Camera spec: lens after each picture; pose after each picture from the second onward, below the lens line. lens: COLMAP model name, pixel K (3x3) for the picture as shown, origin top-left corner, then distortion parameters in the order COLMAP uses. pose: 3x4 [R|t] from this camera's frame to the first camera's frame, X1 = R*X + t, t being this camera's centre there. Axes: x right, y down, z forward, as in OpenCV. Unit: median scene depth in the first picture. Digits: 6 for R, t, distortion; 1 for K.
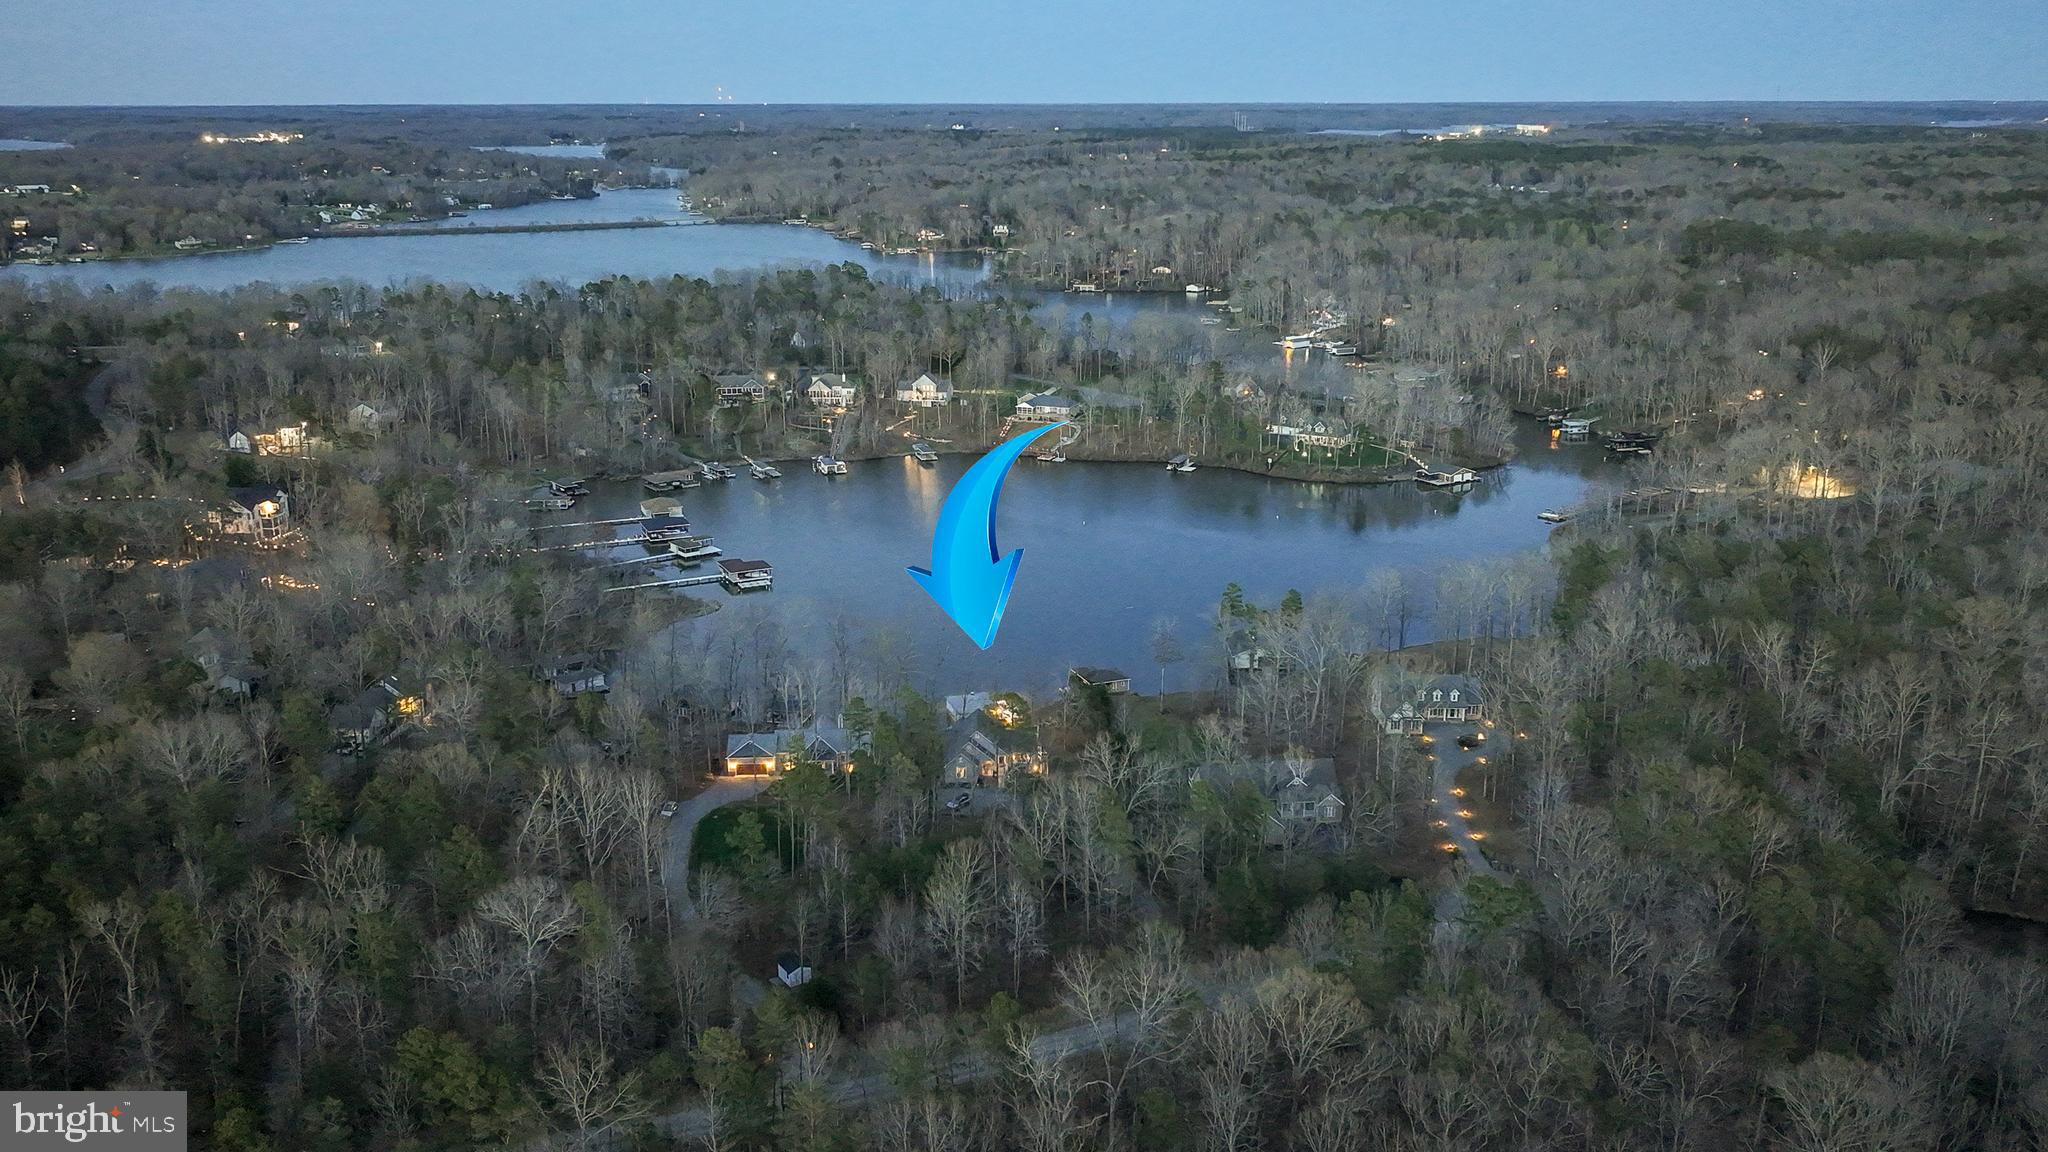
lens RADIAL K [[1448.7, 0, 1005.3], [0, 1448.7, 654.4], [0, 0, 1]] dist [0.007155, 0.000829]
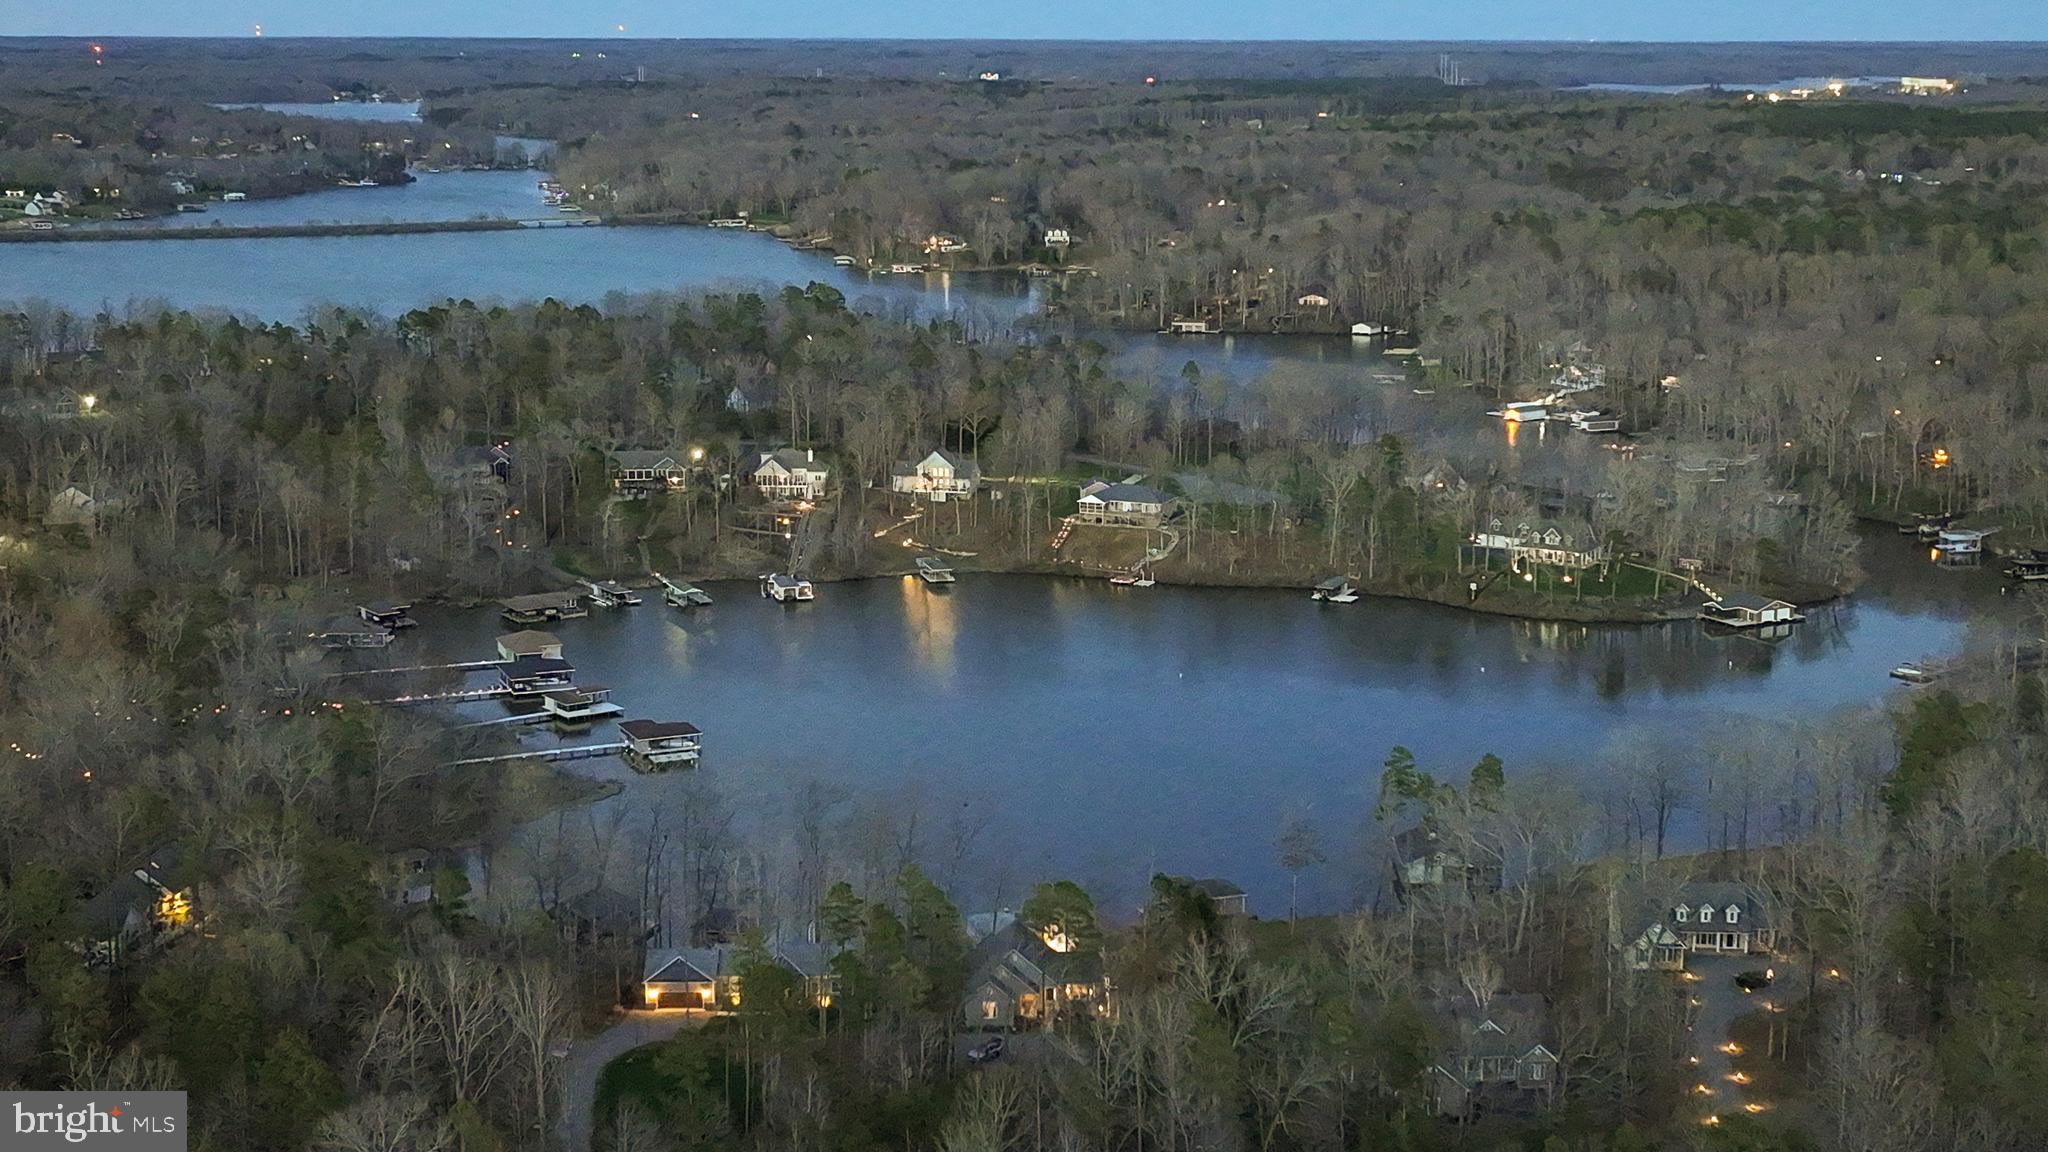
lens RADIAL K [[1716.2, 0, 1024.0], [0, 1716.2, 576.0], [0, 0, 1]] dist [0.005266, 0.000329]
pose [[0.999732, 0.011197, -0.020241, -0.000740], [-0.012357, 0.998232, -0.058136, -0.095171], [0.019554, 0.058371, 0.998103, 0.247141]]
